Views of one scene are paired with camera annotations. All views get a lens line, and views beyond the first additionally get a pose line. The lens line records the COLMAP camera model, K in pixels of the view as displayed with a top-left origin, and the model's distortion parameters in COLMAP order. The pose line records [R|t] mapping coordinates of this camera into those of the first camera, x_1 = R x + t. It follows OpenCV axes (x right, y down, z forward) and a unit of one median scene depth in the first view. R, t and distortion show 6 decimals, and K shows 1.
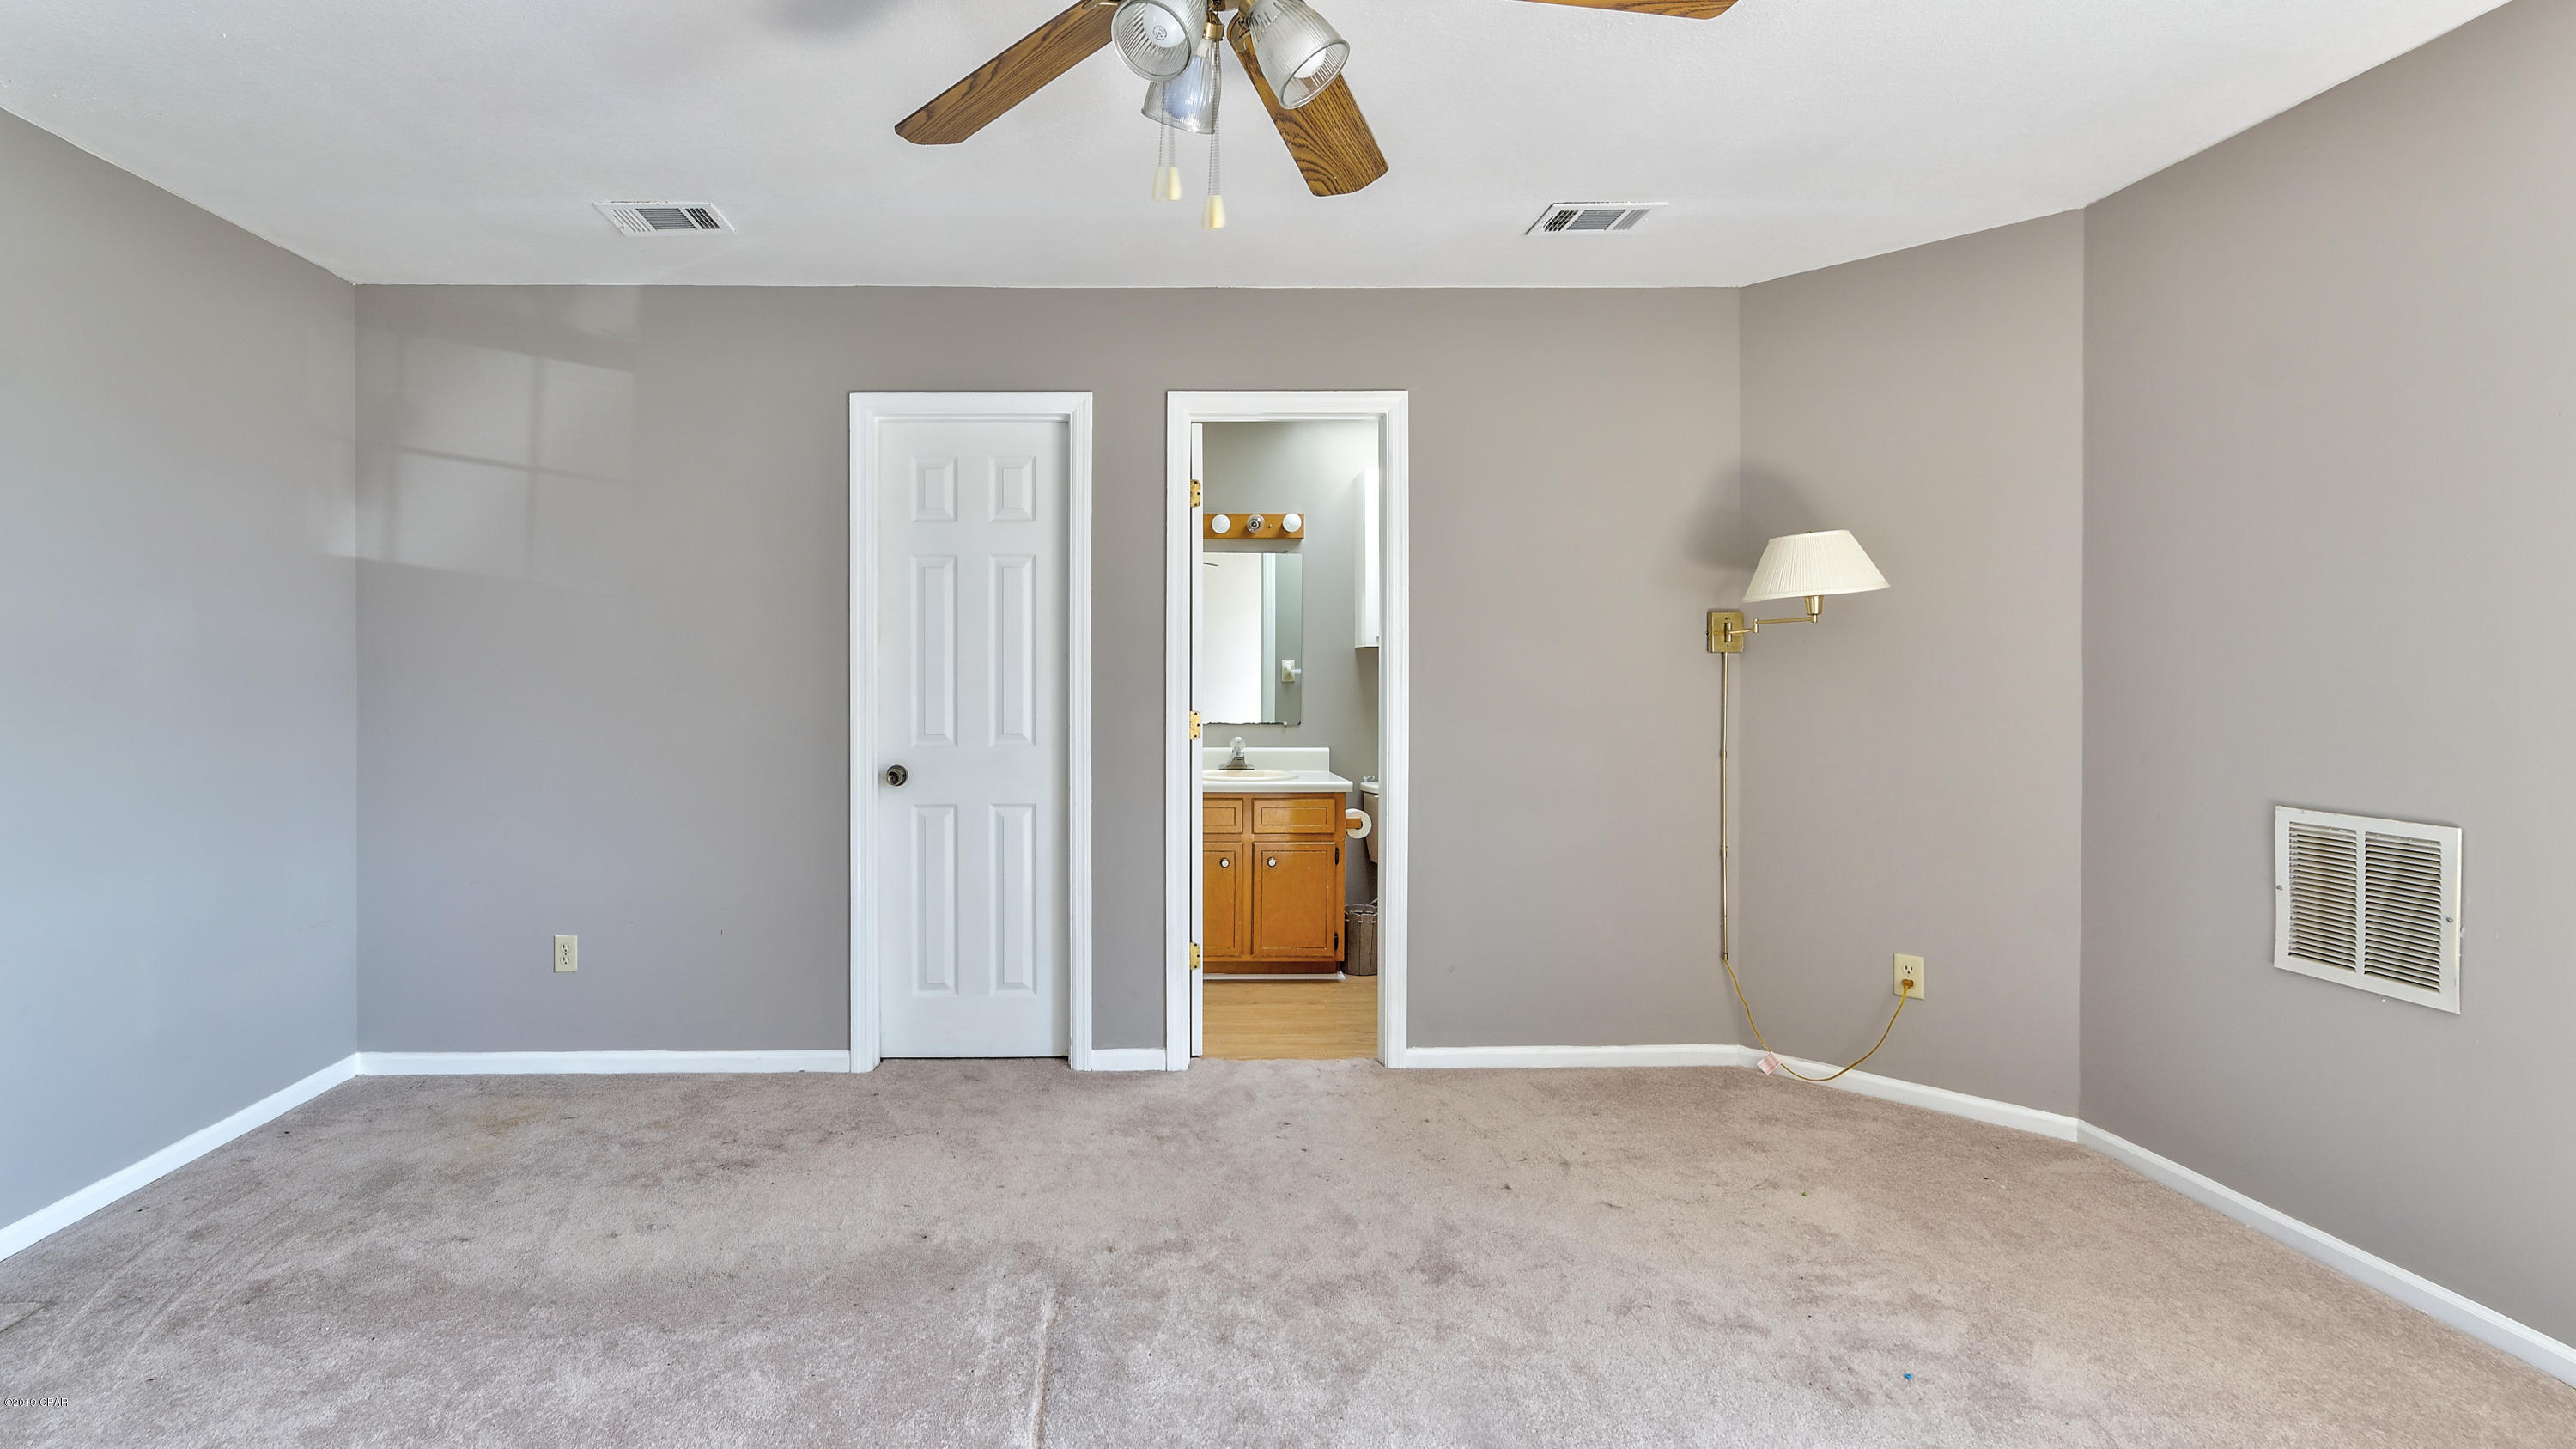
lens RADIAL K [[1153.3, 0, 1283.6], [0, 1153.3, 702.9], [0, 0, 1]] dist [0.001957, 0.000145]
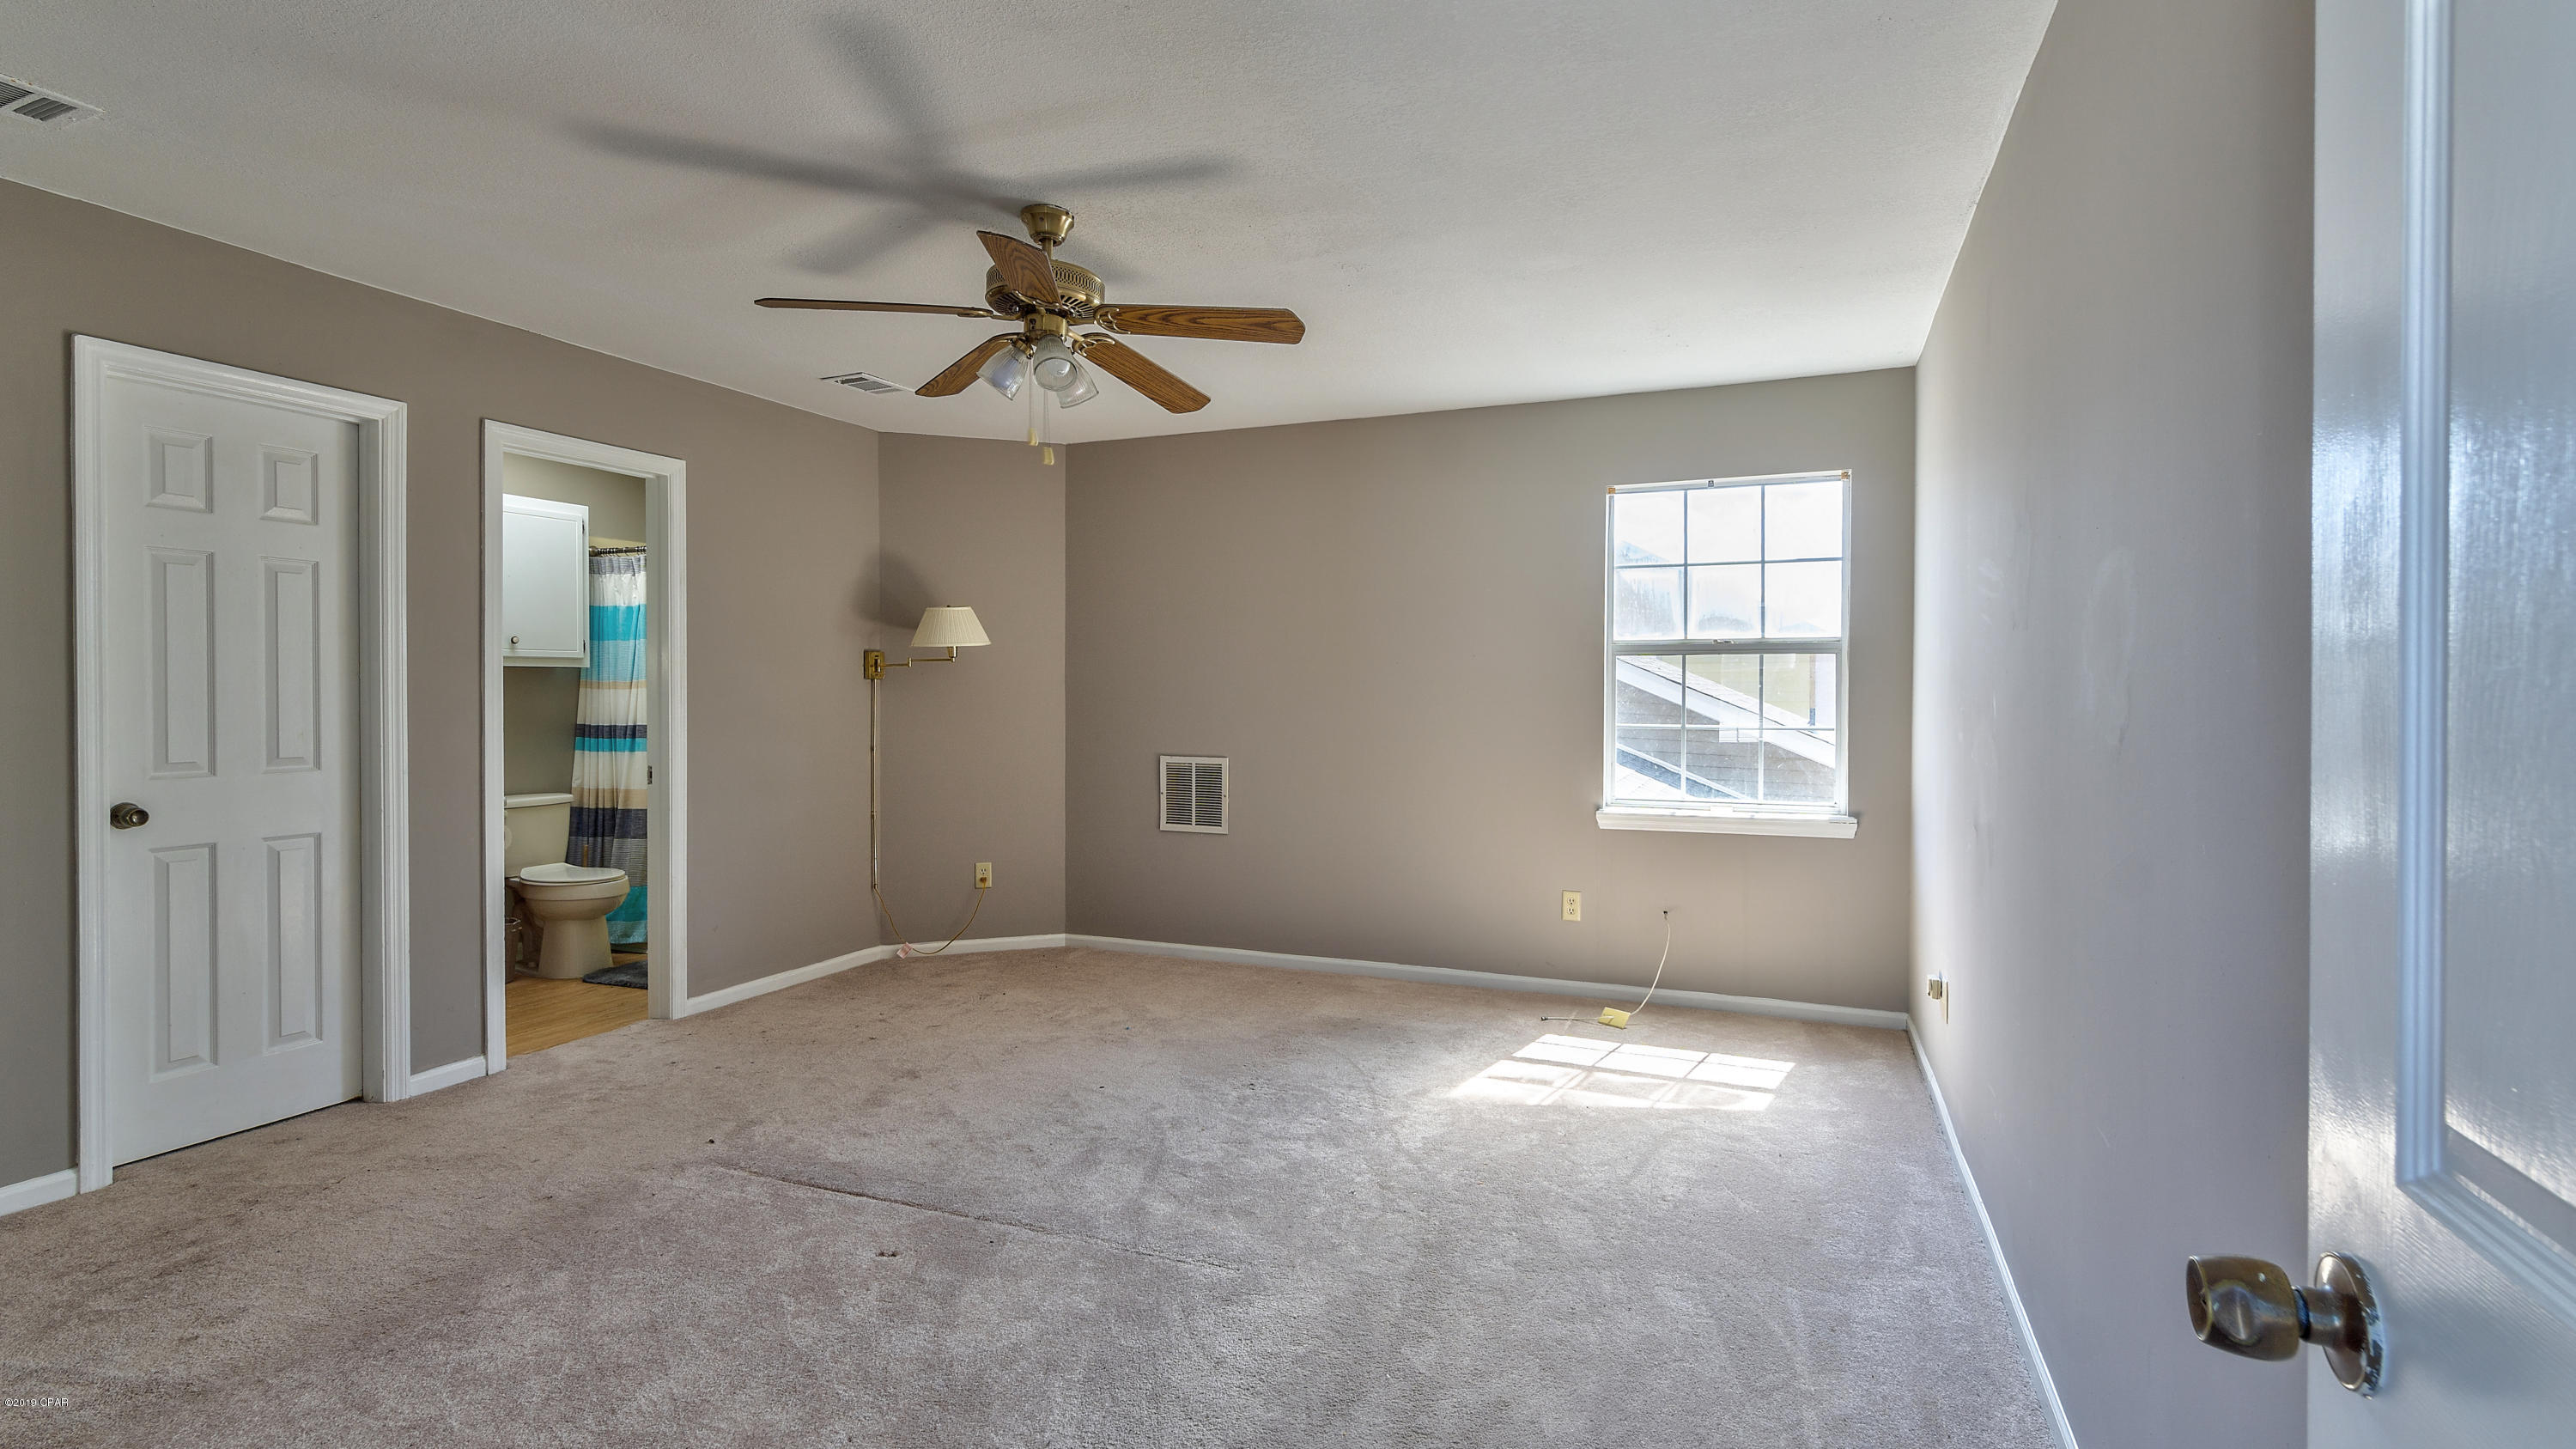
lens RADIAL K [[1153.3, 0, 1283.6], [0, 1153.3, 702.9], [0, 0, 1]] dist [0.001957, 0.000145]
pose [[0.414531, -0.004026, 0.910026, -0.749759], [0.017087, 0.999848, -0.003361, 0.000673], [-0.909875, 0.016943, 0.414537, -0.084873]]
